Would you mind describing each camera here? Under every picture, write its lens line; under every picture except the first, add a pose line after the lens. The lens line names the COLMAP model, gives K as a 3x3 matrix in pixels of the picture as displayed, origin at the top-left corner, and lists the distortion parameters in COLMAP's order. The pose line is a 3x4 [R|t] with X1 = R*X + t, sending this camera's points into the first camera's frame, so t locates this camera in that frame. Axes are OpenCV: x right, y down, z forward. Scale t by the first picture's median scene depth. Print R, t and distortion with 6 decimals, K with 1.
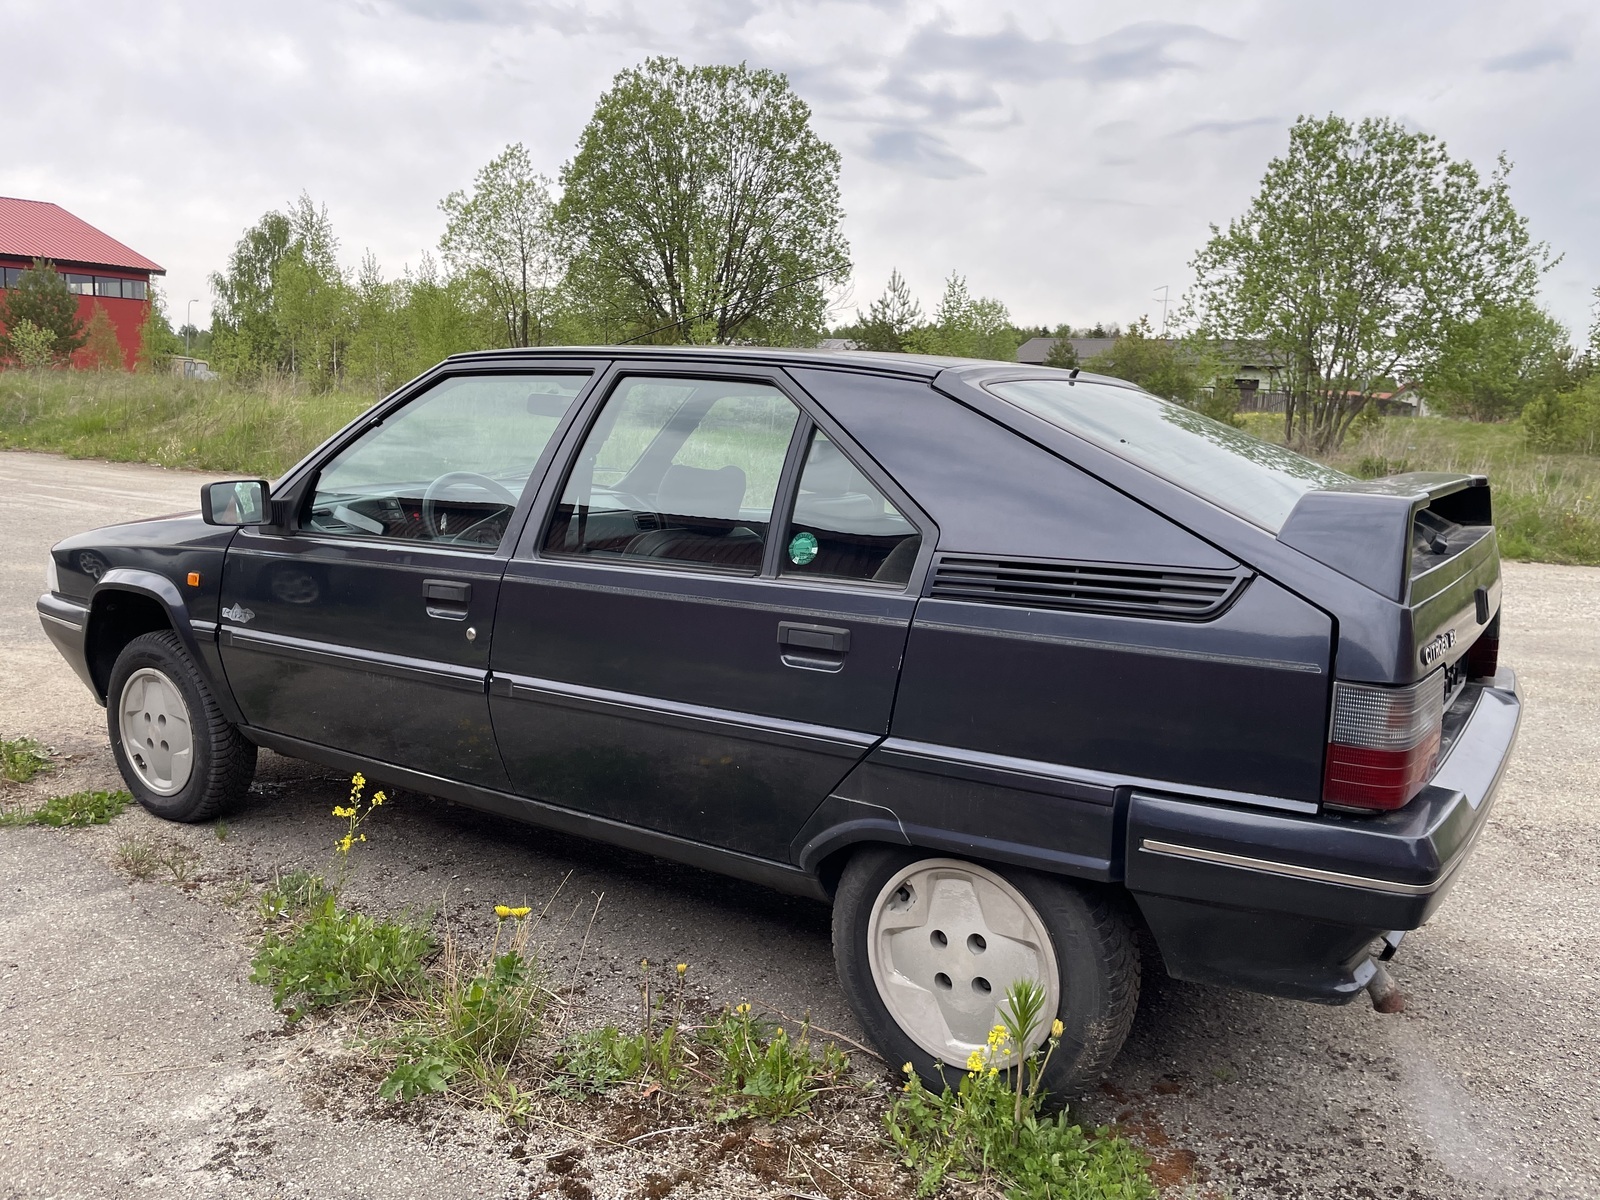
lens RADIAL K [[1172.6, 0, 794.5], [0, 1172.6, 571.6], [0, 0, 1]] dist [0.093482, -0.117745]
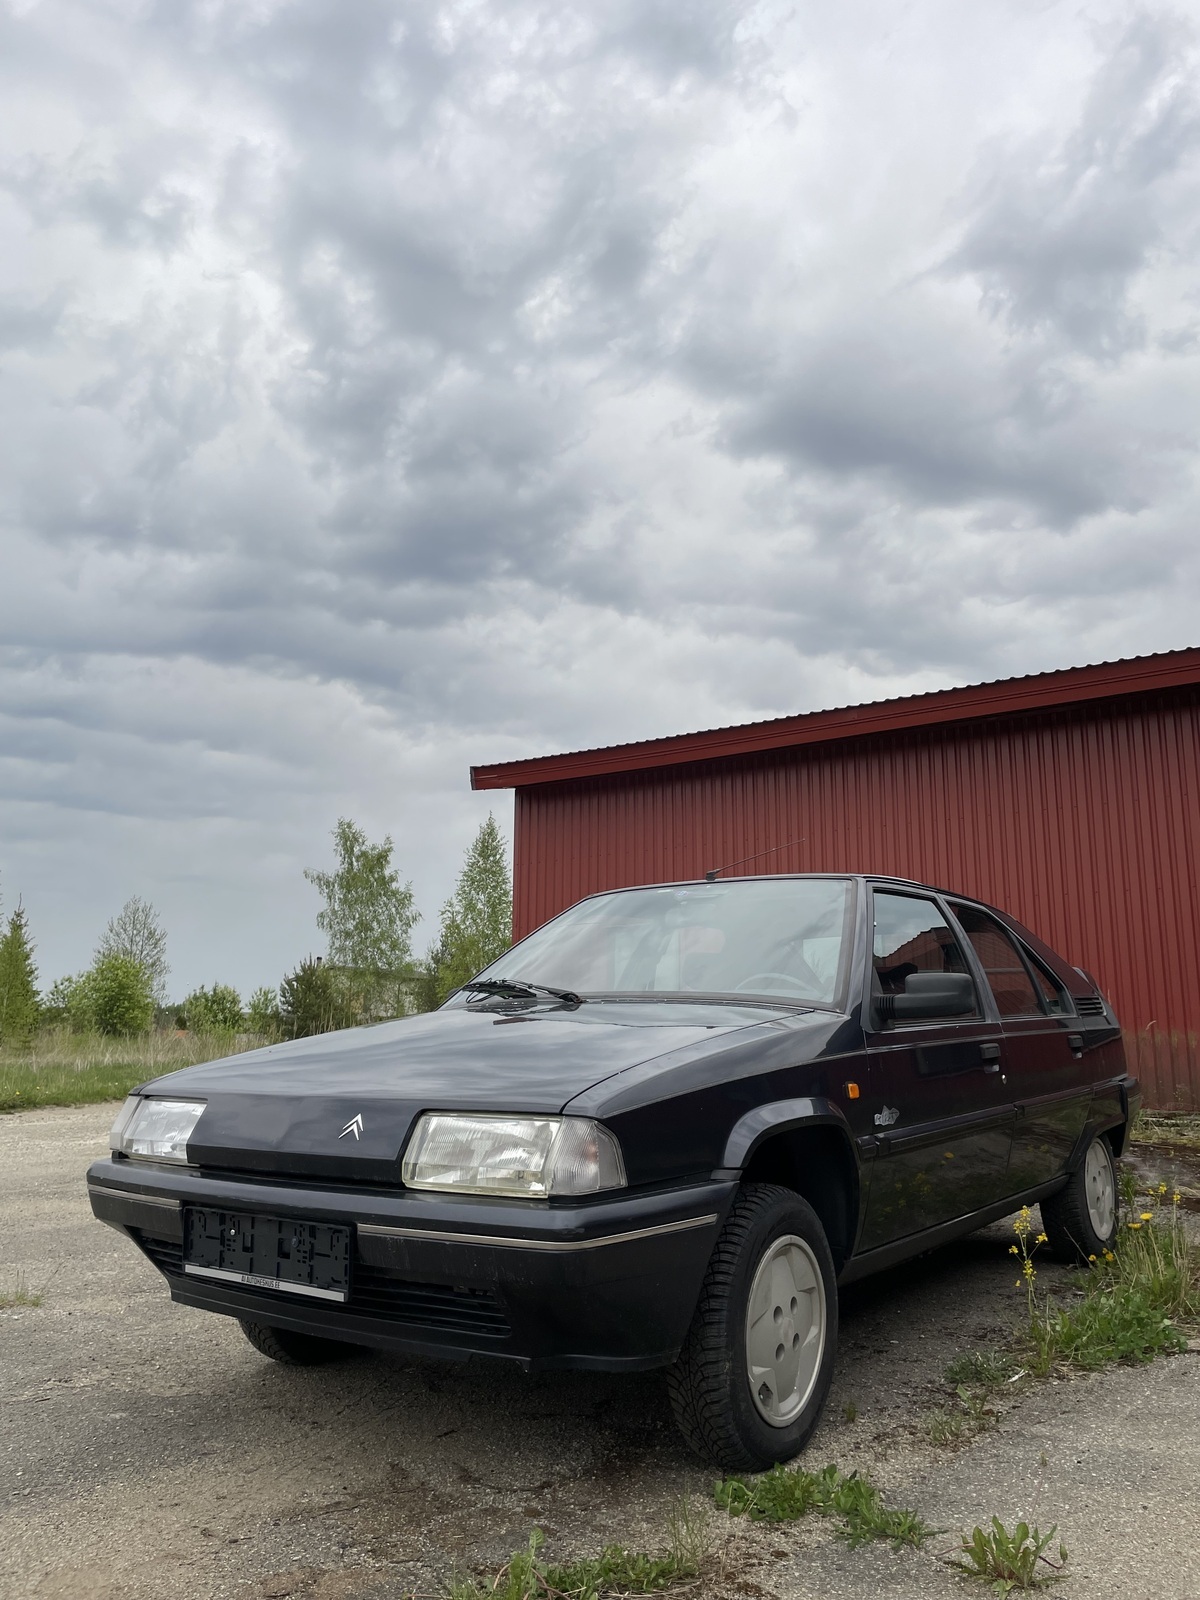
lens RADIAL K [[1172.6, 0, 565.2], [0, 1172.6, 796.0], [0, 0, 1]] dist [0.093482, -0.117745]
pose [[0.072604, 0.158222, 0.984731, -1.706443], [0.138916, 0.976108, -0.167079, -0.109495], [-0.987639, 0.148925, 0.048890, 1.348521]]
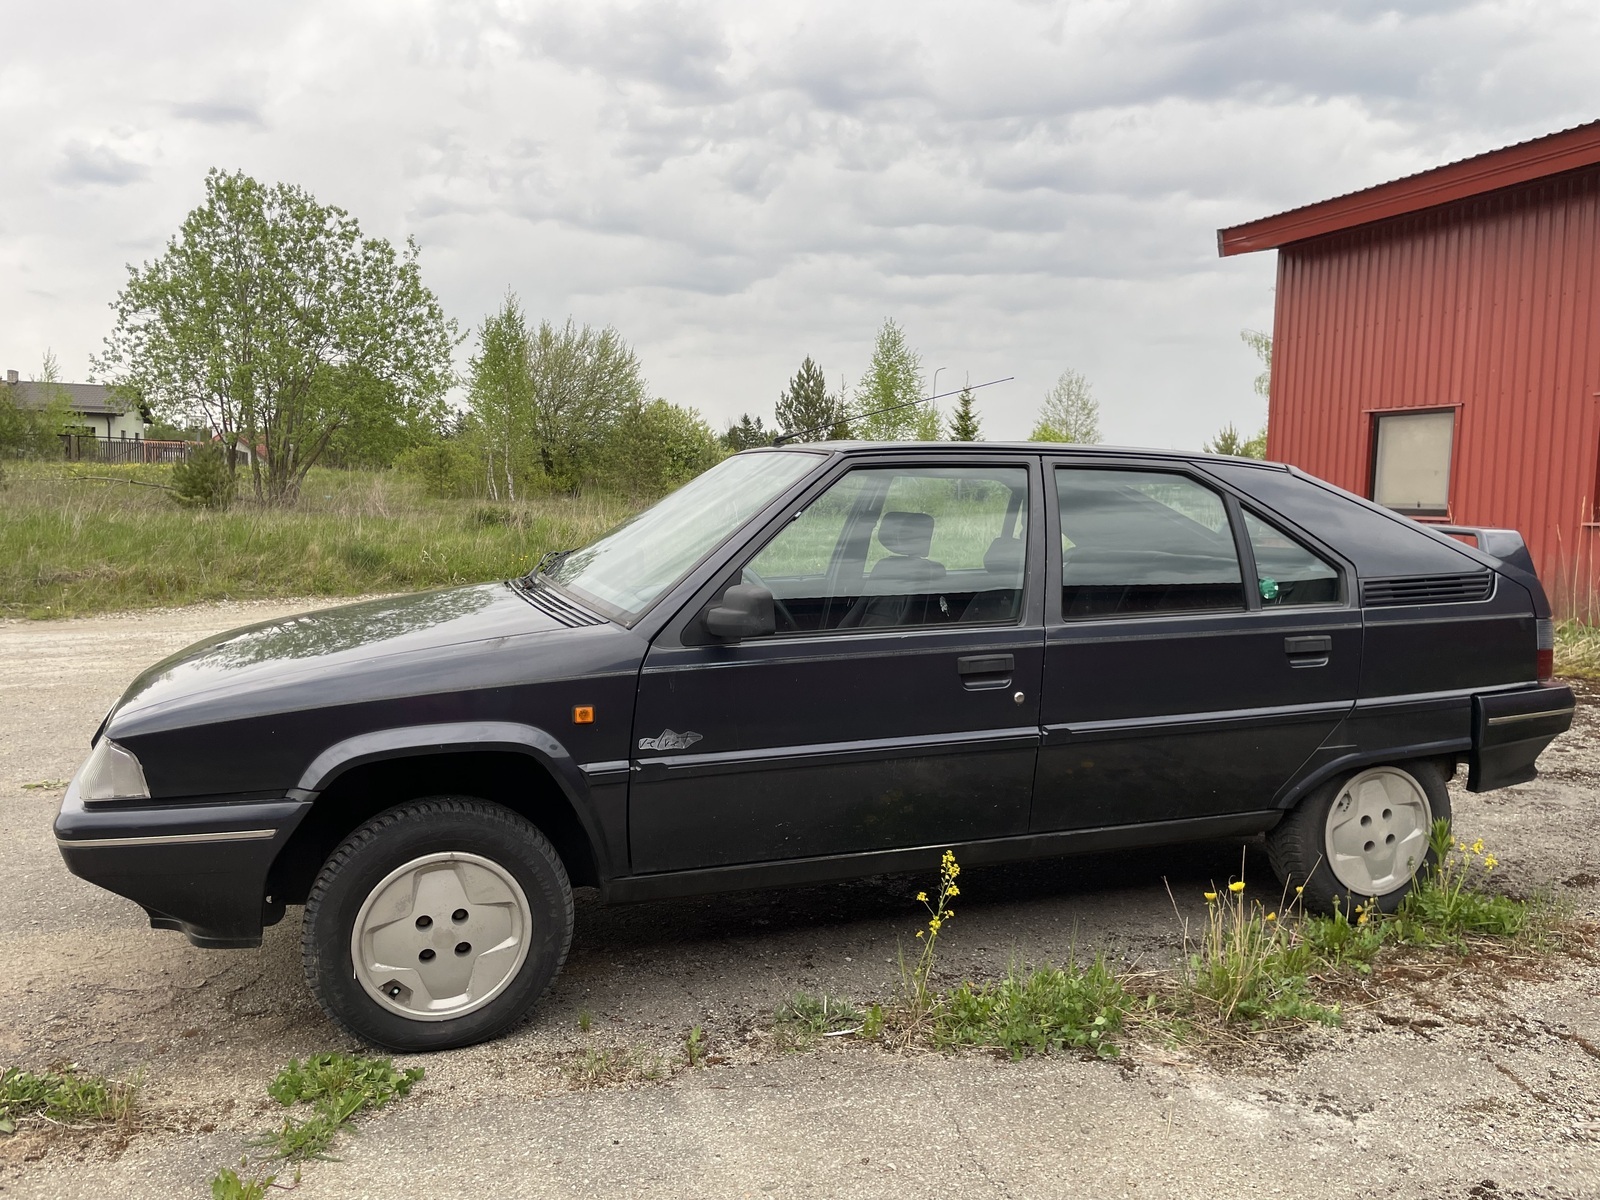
lens RADIAL K [[1172.6, 0, 794.5], [0, 1172.6, 571.6], [0, 0, 1]] dist [0.093482, -0.117745]
pose [[0.628562, -0.081758, 0.773451, -1.229673], [0.113558, 0.993450, 0.012728, -0.102474], [-0.769425, 0.079831, 0.633729, 0.425918]]
